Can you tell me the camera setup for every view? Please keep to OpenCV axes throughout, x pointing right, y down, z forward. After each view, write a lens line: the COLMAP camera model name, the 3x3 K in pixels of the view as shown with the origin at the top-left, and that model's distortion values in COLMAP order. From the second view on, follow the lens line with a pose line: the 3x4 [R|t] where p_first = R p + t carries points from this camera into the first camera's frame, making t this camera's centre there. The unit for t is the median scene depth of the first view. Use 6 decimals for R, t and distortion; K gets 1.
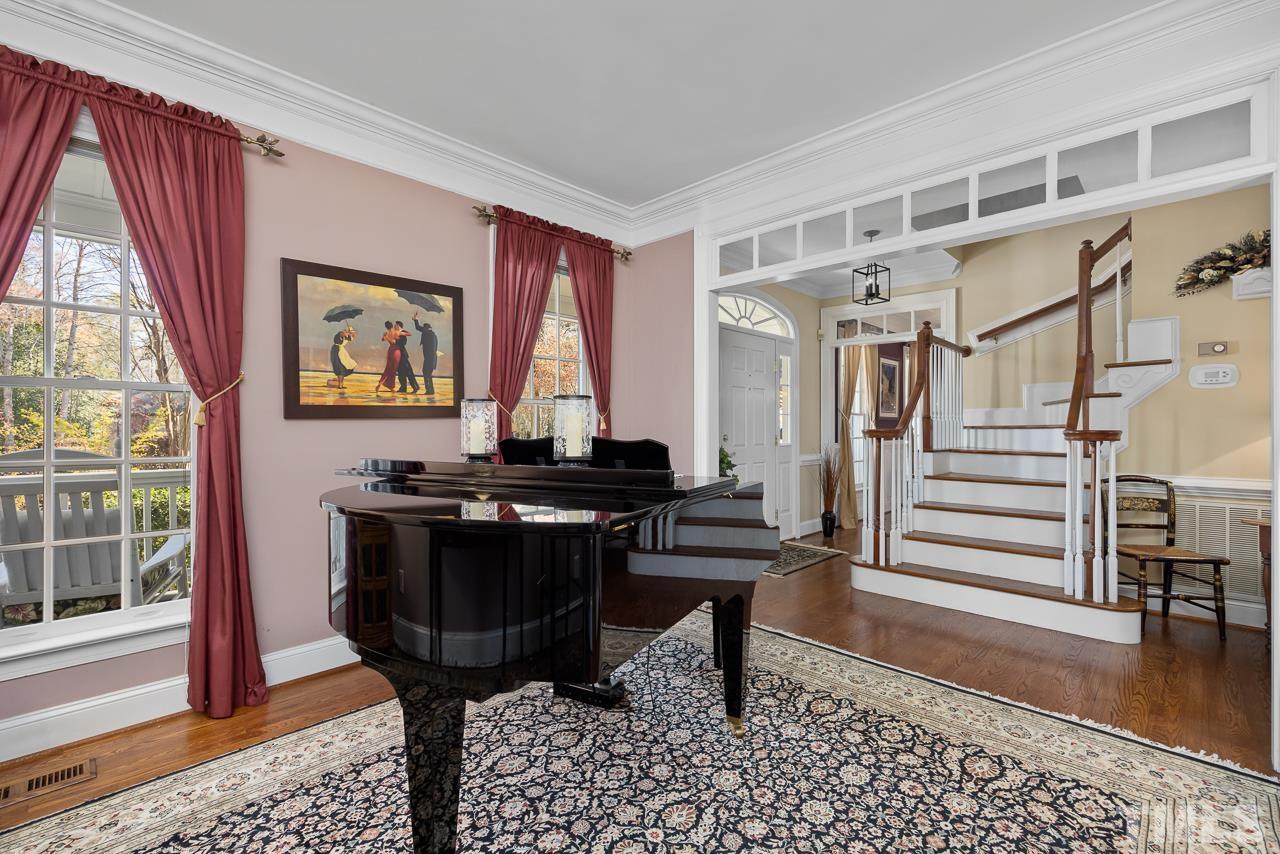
lens RADIAL K [[555.7, 0, 640.0], [0, 555.7, 427.0], [0, 0, 1]] dist [-0.001681, -0.000116]
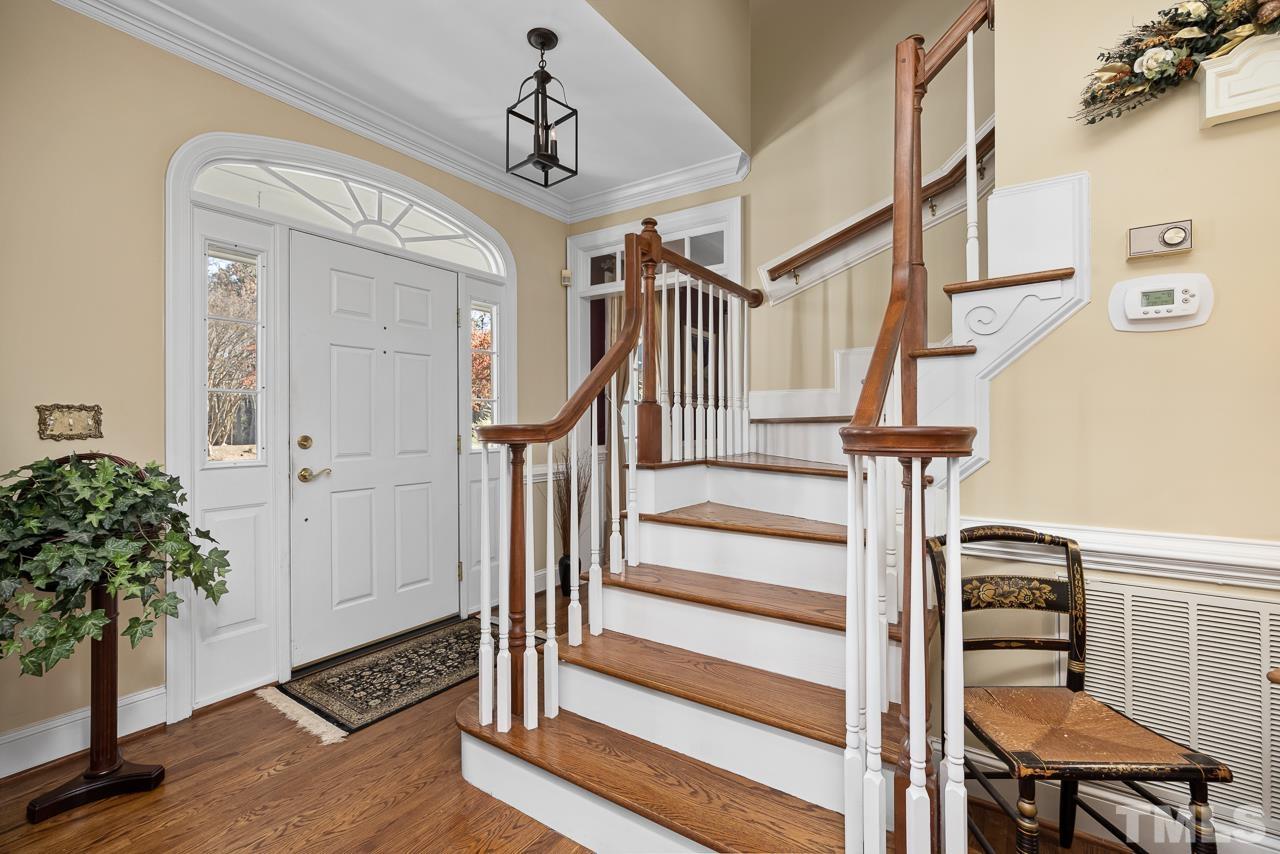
lens RADIAL K [[569.8, 0, 638.6], [0, 569.8, 421.1], [0, 0, 1]] dist [0.002339, -0.000093]
pose [[0.984800, -0.001665, 0.173685, 0.501265], [0.001999, 0.999996, -0.001744, 0.001903], [-0.173682, 0.002065, 0.984800, 0.573235]]
